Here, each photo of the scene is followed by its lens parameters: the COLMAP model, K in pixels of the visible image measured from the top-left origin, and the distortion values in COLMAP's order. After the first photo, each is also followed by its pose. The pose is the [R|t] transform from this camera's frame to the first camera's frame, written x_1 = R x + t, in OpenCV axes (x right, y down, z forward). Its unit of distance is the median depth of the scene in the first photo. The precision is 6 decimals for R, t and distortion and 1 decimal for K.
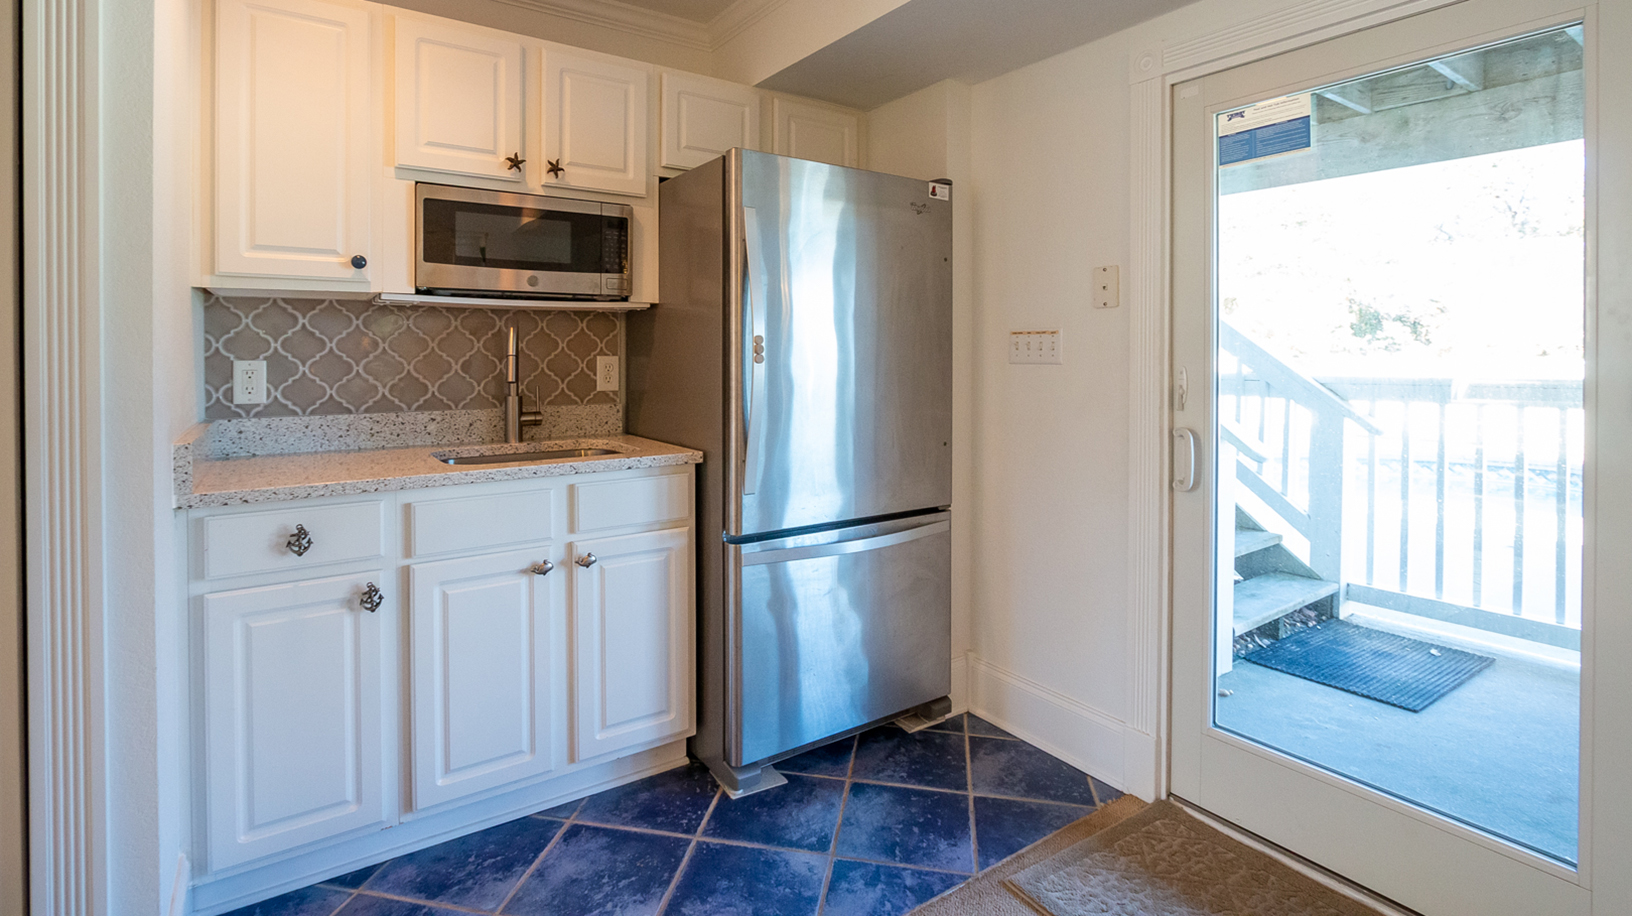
lens RADIAL K [[770.8, 0, 786.7], [0, 770.8, 360.1], [0, 0, 1]] dist [-0.011326, 0.000237]
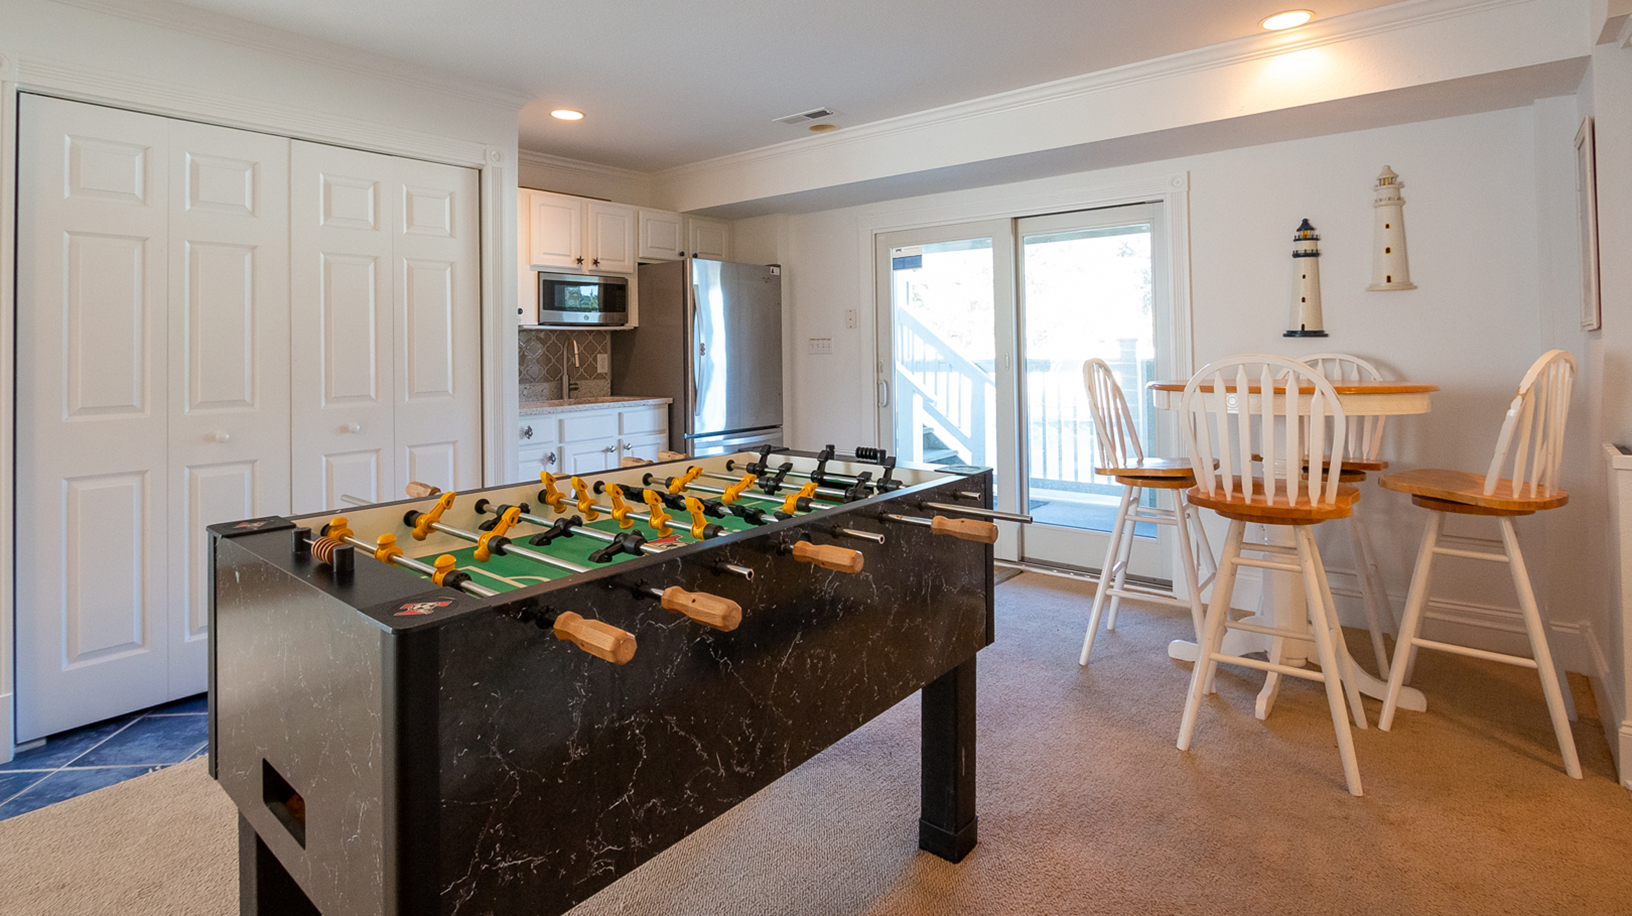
lens RADIAL K [[790.4, 0, 778.7], [0, 790.4, 334.6], [0, 0, 1]] dist [-0.000099, -0.000155]
pose [[0.966555, -0.010107, 0.256261, -0.383631], [0.017570, 0.999485, -0.026848, 0.008289], [-0.255857, 0.030453, 0.966235, -1.186462]]
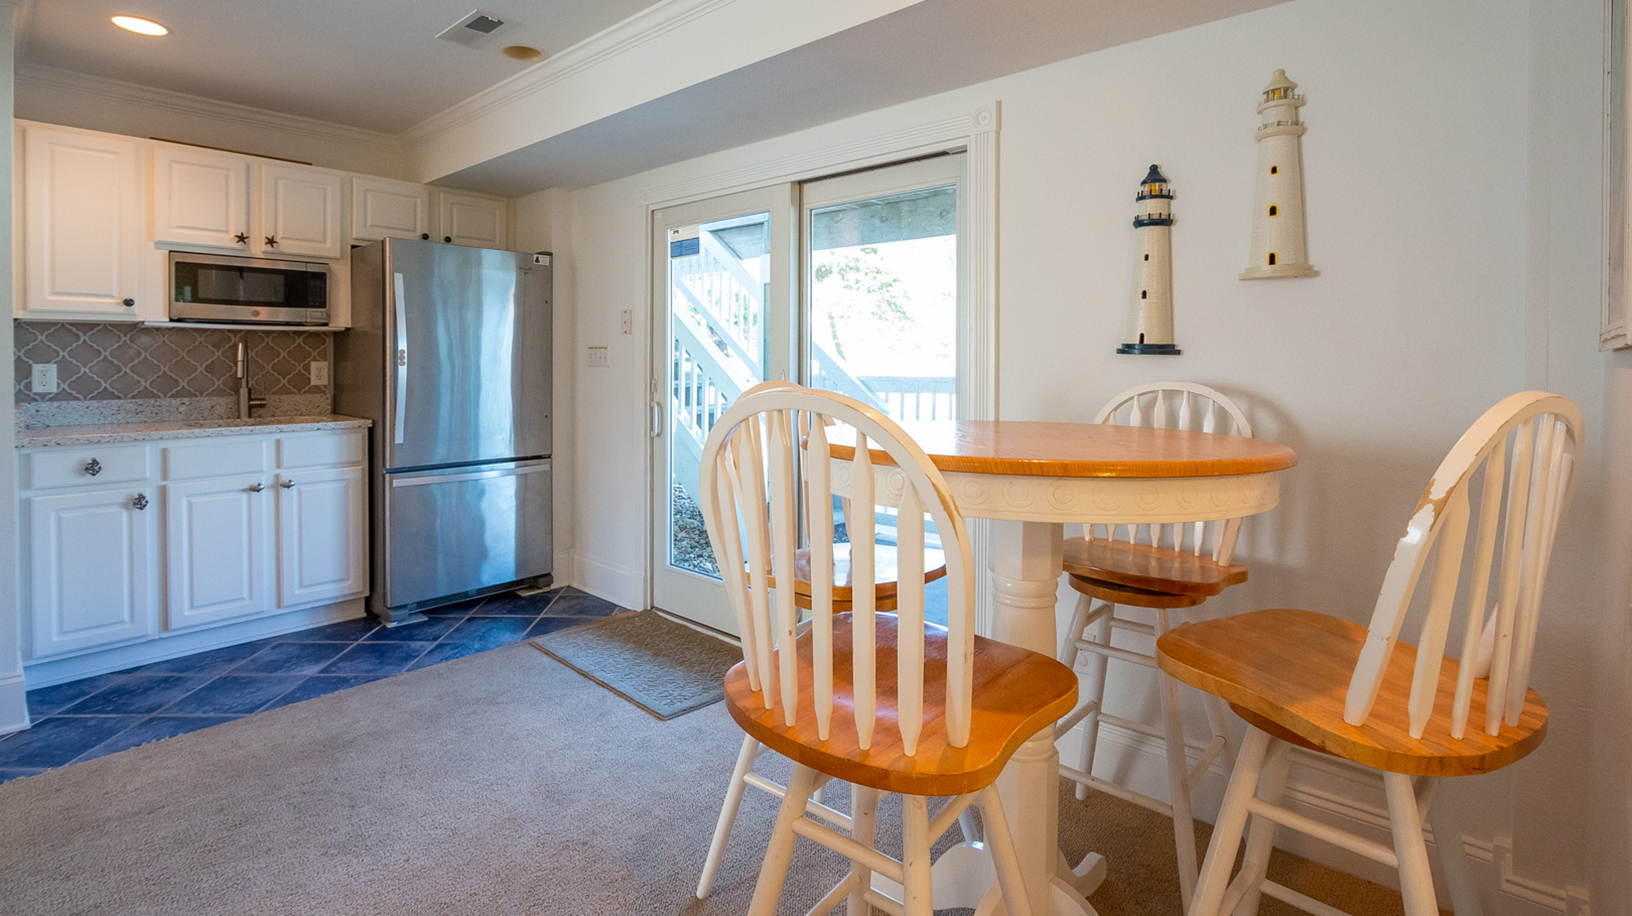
lens RADIAL K [[762.8, 0, 772.4], [0, 762.8, 371.4], [0, 0, 1]] dist [-0.003495, -0.000477]
pose [[0.975994, -0.001022, 0.217796, 0.368954], [-0.000415, 0.999978, 0.006553, 0.004613], [-0.217798, -0.006486, 0.975972, -0.761955]]
